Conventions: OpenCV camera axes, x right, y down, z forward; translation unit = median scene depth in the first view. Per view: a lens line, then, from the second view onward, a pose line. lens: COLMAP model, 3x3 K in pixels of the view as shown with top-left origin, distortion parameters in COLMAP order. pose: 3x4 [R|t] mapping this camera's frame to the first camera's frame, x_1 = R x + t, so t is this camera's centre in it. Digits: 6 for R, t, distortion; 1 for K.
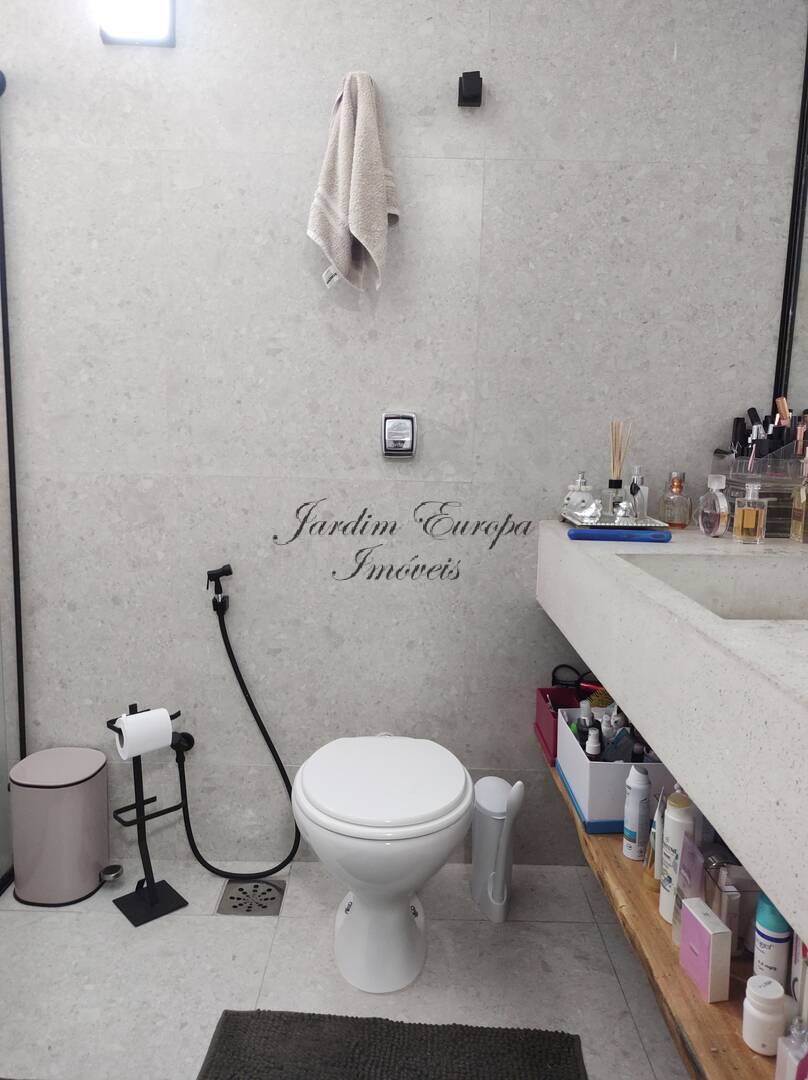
lens RADIAL K [[792.6, 0, 405.4], [0, 792.6, 543.4], [0, 0, 1]] dist [0.038214, -0.051135]
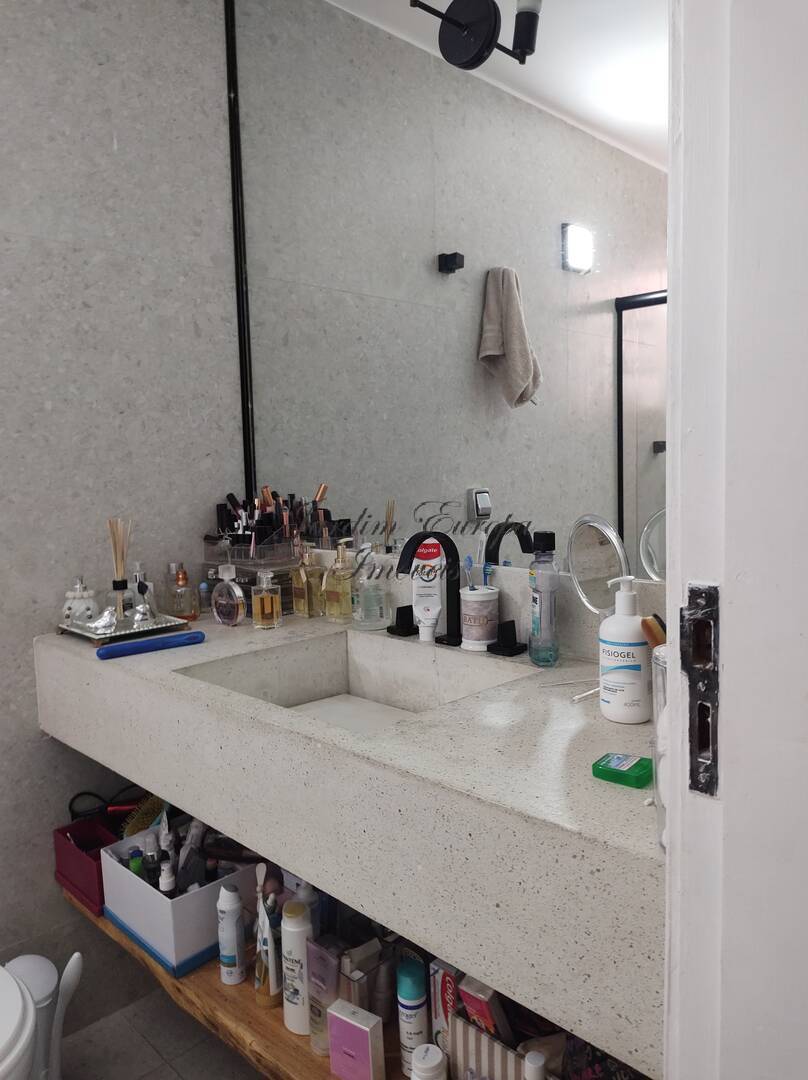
lens RADIAL K [[792.6, 0, 406.8], [0, 792.6, 535.5], [0, 0, 1]] dist [0.038214, -0.051135]
pose [[0.708566, -0.104004, 0.697938, -0.142008], [0.144431, 0.989515, 0.000824, -0.083993], [-0.690705, 0.100220, 0.716158, 0.094191]]
